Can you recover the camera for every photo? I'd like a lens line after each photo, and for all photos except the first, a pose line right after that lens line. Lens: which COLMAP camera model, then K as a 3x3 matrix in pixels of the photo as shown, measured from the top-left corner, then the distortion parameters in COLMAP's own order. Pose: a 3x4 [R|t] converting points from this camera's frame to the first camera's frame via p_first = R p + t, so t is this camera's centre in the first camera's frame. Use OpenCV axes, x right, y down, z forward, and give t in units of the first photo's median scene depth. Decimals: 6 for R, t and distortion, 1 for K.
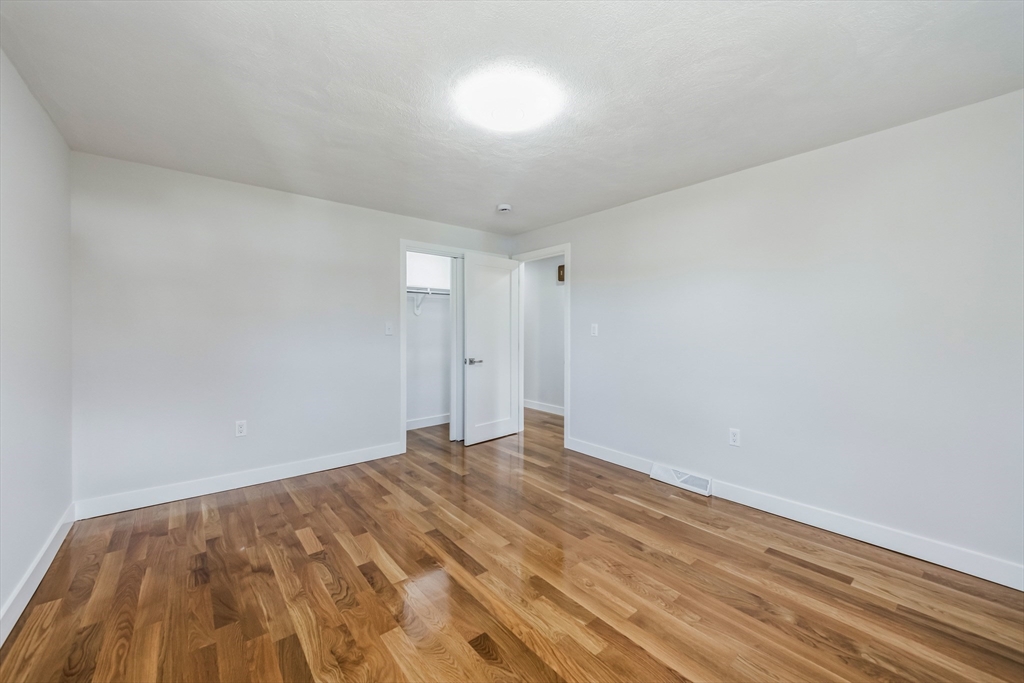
lens RADIAL K [[388.6, 0, 514.6], [0, 388.6, 343.1], [0, 0, 1]] dist [0.007518, -0.000061]
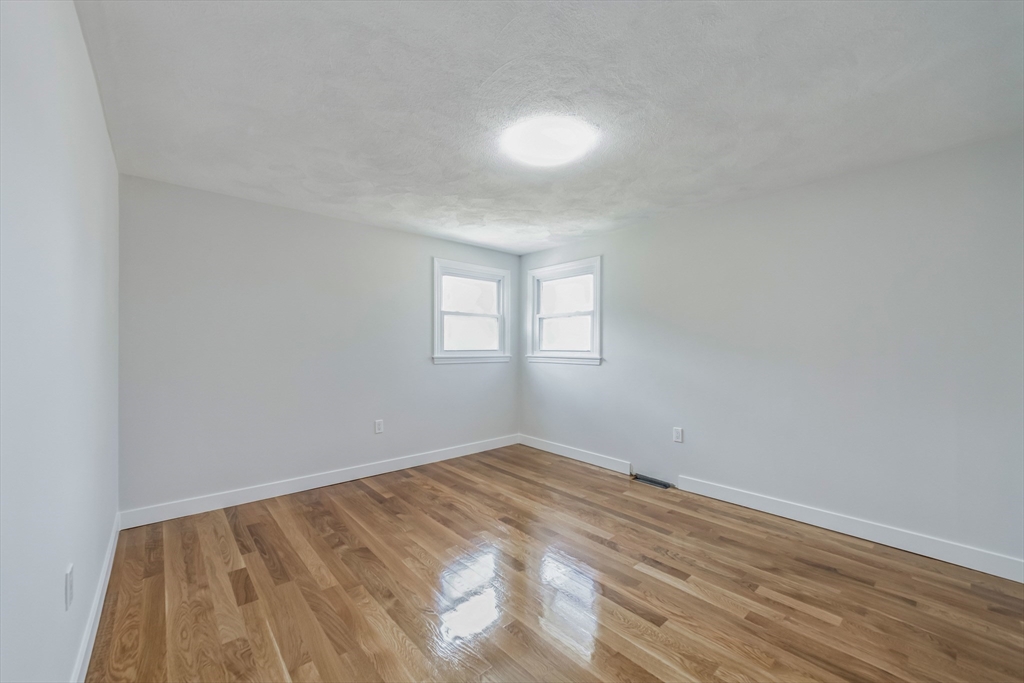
lens RADIAL K [[408.1, 0, 488.2], [0, 408.1, 347.8], [0, 0, 1]] dist [0.009452, -0.000092]
pose [[-0.999626, -0.004515, 0.026955, 0.103094], [-0.003537, 0.999338, 0.036197, -0.065786], [-0.027101, 0.036088, -0.998981, 1.933853]]
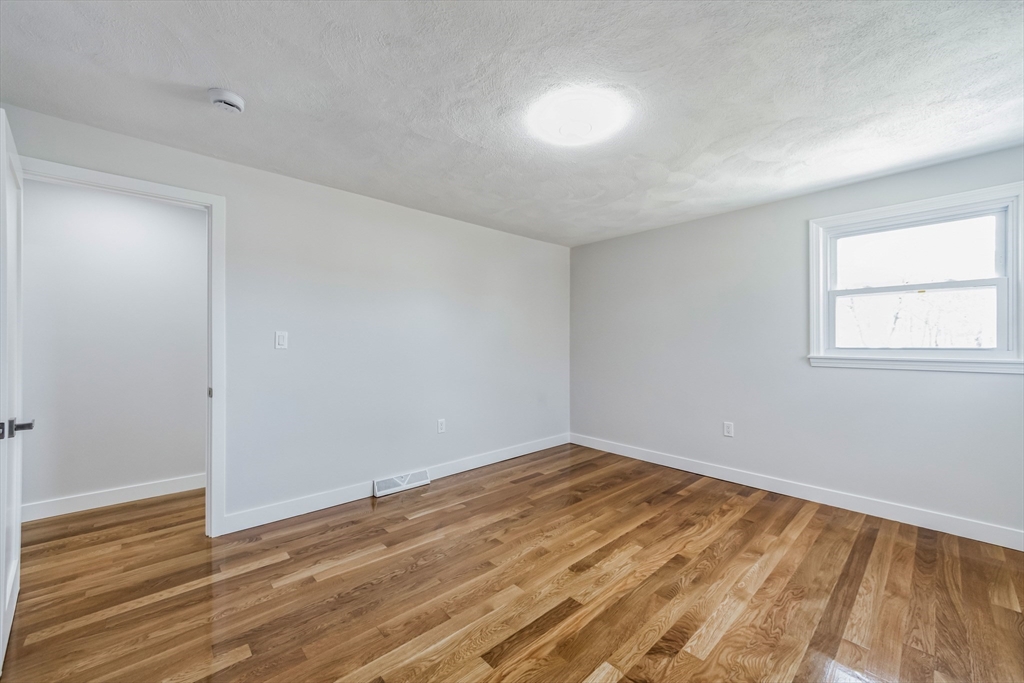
lens RADIAL K [[388.6, 0, 514.6], [0, 388.6, 343.1], [0, 0, 1]] dist [0.007518, -0.000061]
pose [[-0.027194, -0.006007, 0.999612, -0.924244], [0.029708, 0.999535, 0.006814, -0.036229], [-0.999189, 0.029881, -0.027003, 1.053013]]
